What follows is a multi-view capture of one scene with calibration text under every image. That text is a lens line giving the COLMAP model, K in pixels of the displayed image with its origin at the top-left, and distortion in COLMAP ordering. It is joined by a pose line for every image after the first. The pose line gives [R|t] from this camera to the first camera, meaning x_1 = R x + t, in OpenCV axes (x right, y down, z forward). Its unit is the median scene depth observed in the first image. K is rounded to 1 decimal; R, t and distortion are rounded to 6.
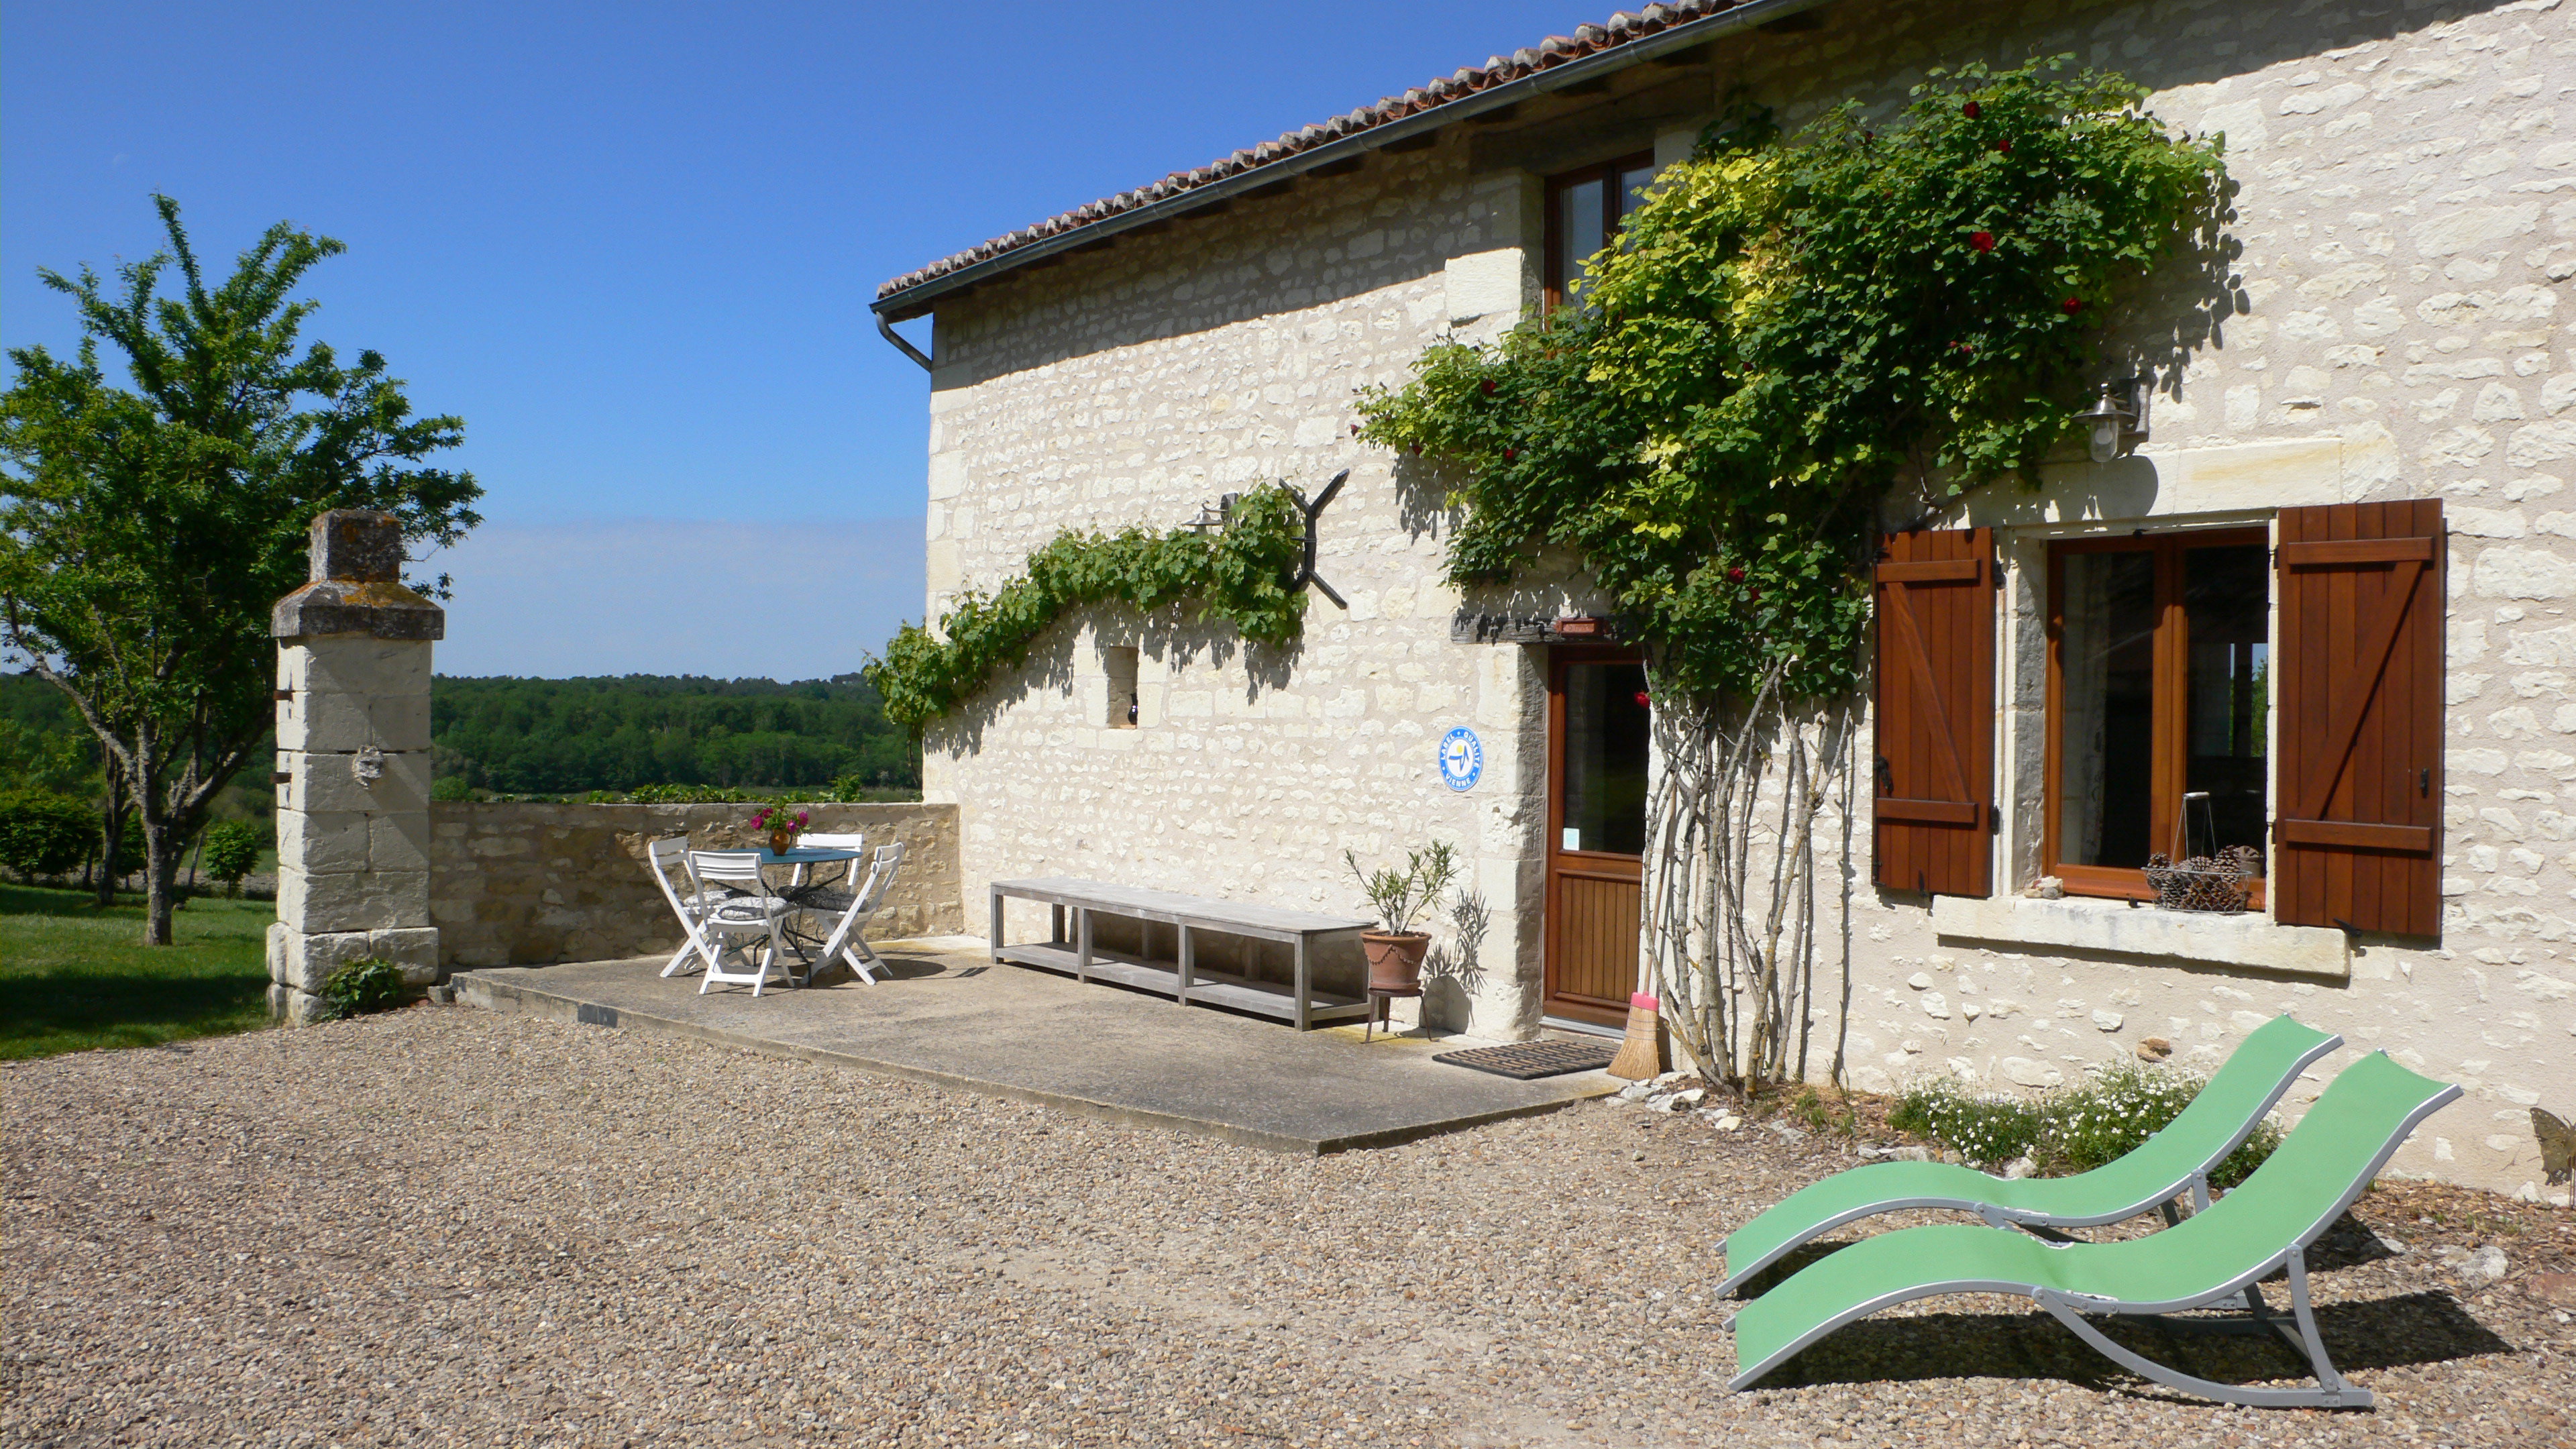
lens RADIAL K [[1909.8, 0, 1288.0], [0, 1909.8, 724.5], [0, 0, 1]] dist [-0.122800, 0.089842]
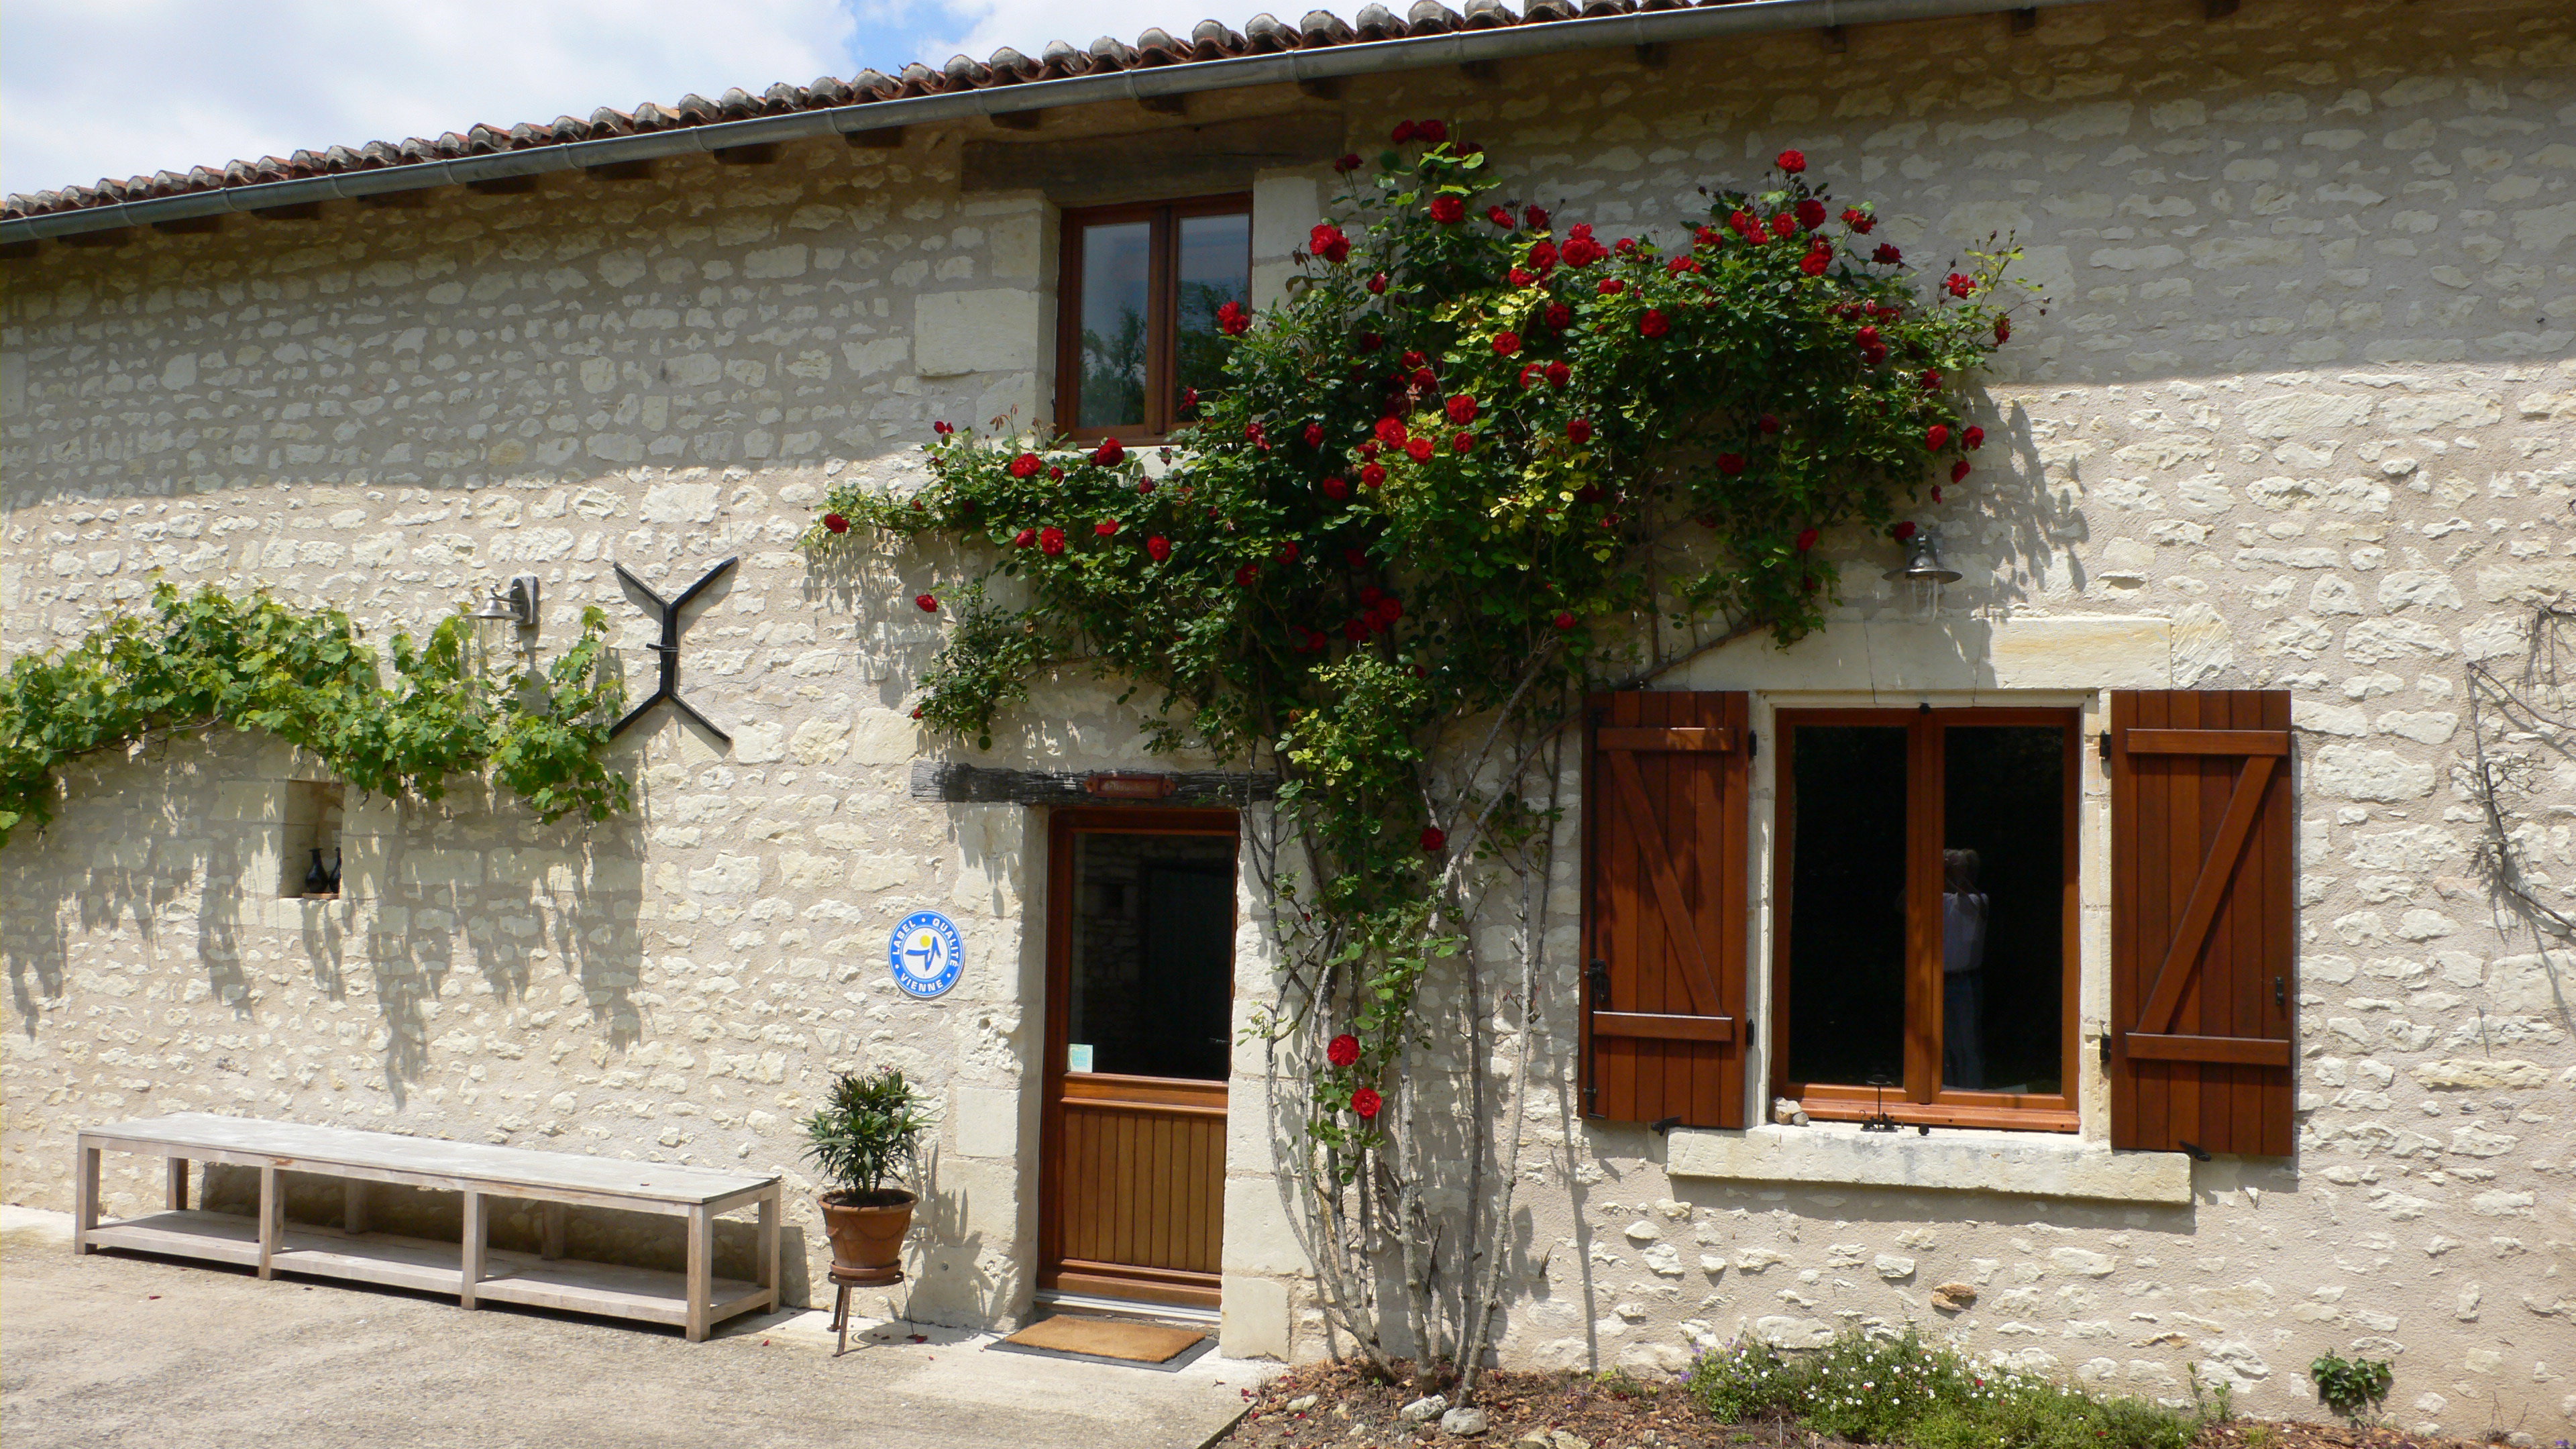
lens RADIAL K [[1909.8, 0, 1288.0], [0, 1909.8, 724.5], [0, 0, 1]] dist [-0.122800, 0.089842]
pose [[0.840637, 0.040228, 0.540102, -0.206363], [-0.006133, 0.997881, -0.064779, -0.025778], [-0.541564, 0.051143, 0.839103, 0.306437]]
